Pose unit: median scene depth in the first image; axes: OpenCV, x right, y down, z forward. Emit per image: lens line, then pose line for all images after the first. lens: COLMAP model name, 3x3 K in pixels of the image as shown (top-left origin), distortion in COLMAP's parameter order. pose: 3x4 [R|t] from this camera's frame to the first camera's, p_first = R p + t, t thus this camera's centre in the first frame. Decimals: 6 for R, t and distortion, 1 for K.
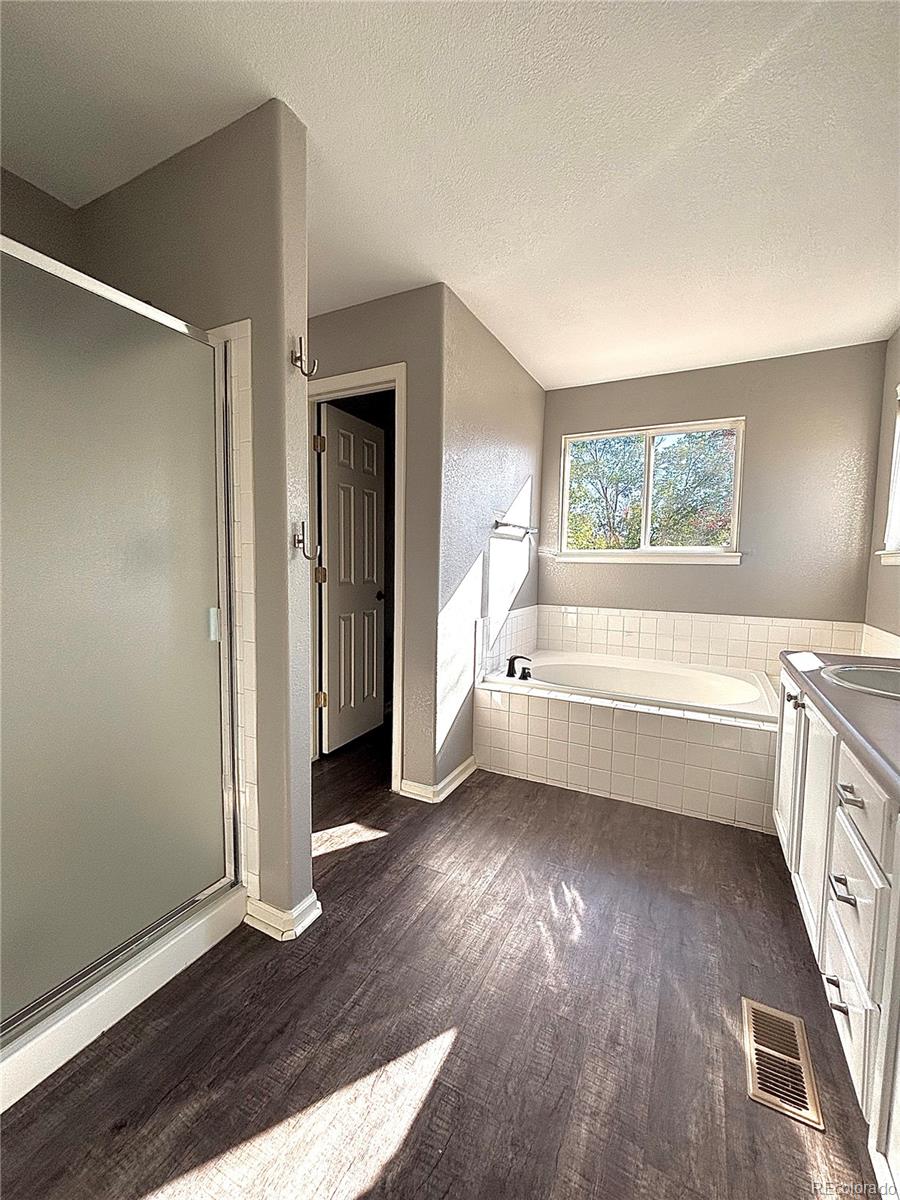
lens RADIAL K [[481.9, 0, 447.8], [0, 481.9, 599.8], [0, 0, 1]] dist [-0.000567, -0.000077]
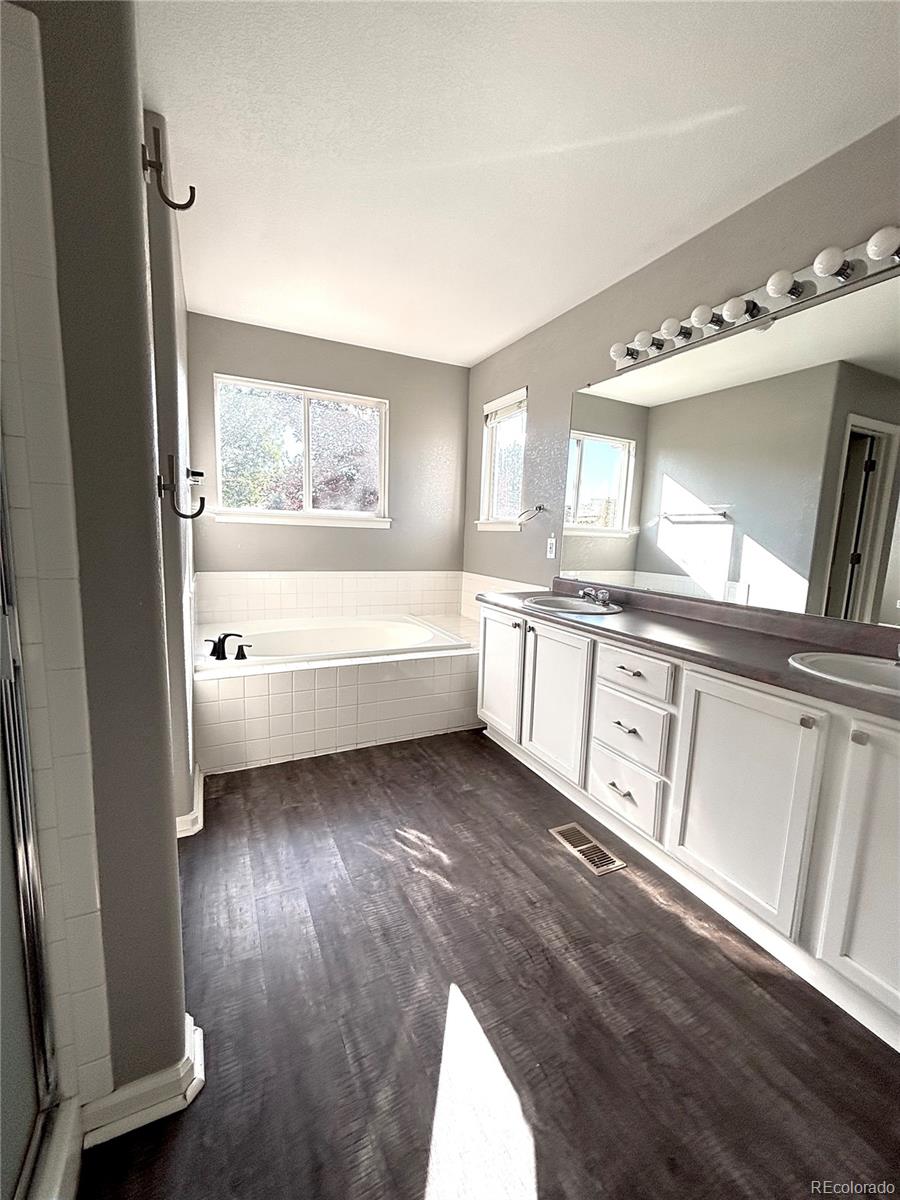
lens RADIAL K [[481.9, 0, 447.8], [0, 481.9, 599.8], [0, 0, 1]] dist [-0.000567, -0.000077]
pose [[0.592742, -0.108357, 0.798070, -0.513099], [0.038569, 0.993590, 0.106258, -0.034267], [-0.804469, -0.032203, 0.593122, 0.299143]]
